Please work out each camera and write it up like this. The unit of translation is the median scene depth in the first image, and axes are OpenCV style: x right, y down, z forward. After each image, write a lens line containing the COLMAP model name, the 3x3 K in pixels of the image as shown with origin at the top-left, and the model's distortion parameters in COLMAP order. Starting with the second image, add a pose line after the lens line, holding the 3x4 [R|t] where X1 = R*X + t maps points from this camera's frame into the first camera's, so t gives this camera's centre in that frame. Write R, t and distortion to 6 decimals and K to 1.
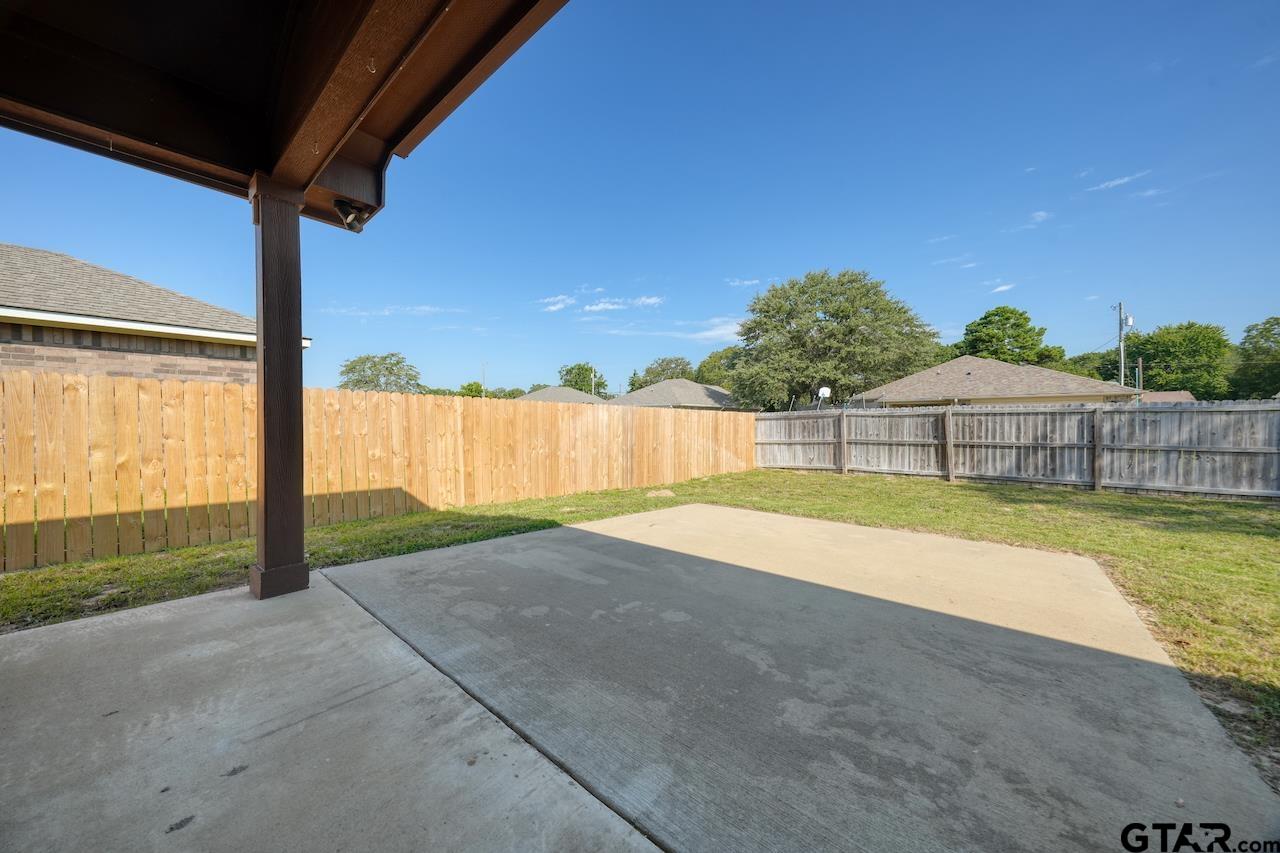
lens RADIAL K [[431.4, 0, 641.8], [0, 431.4, 423.3], [0, 0, 1]] dist [-0.001996, 0.000296]
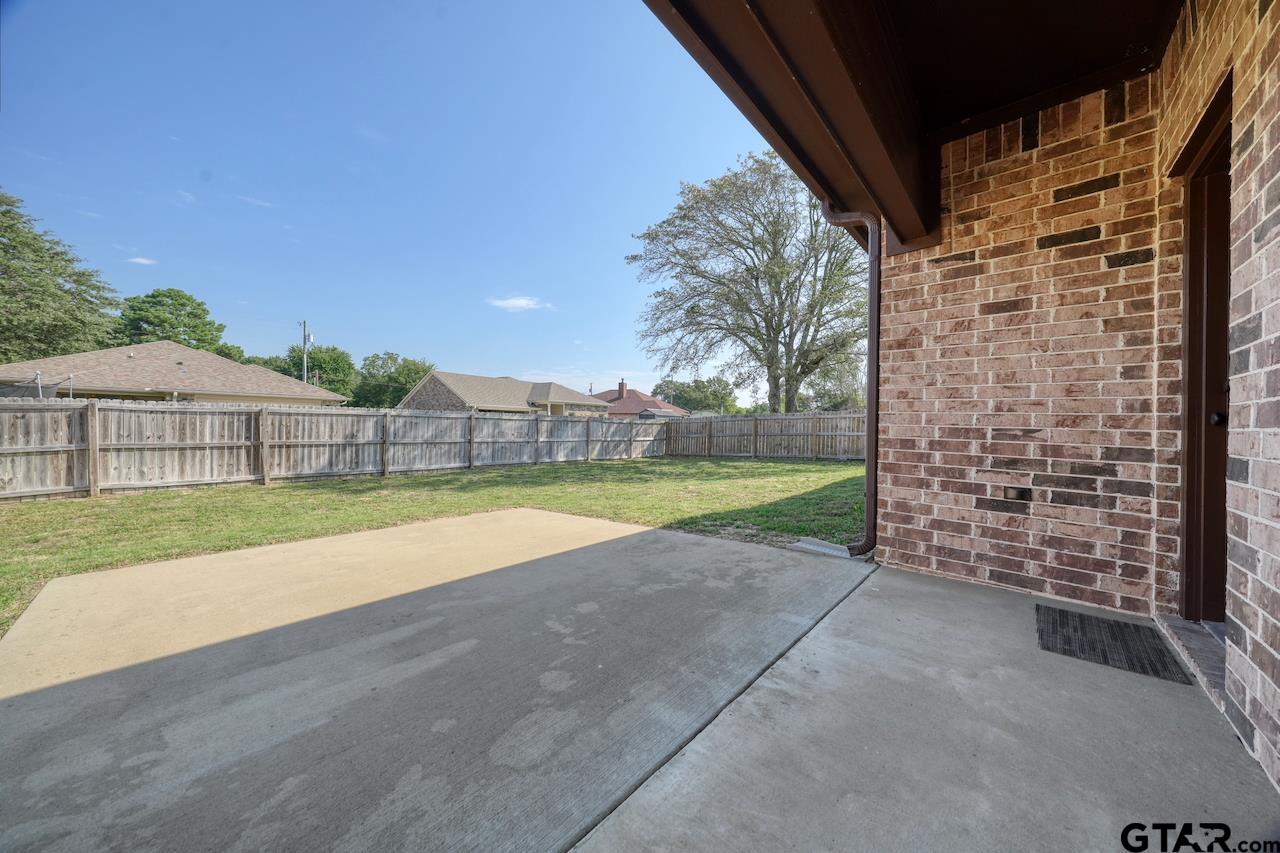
lens RADIAL K [[431.4, 0, 640.8], [0, 431.4, 430.4], [0, 0, 1]] dist [-0.001996, 0.000296]
pose [[0.025449, -0.005630, 0.999660, -0.230673], [-0.013929, 0.999885, 0.005986, -0.000479], [-0.999579, -0.014076, 0.025368, 0.196780]]
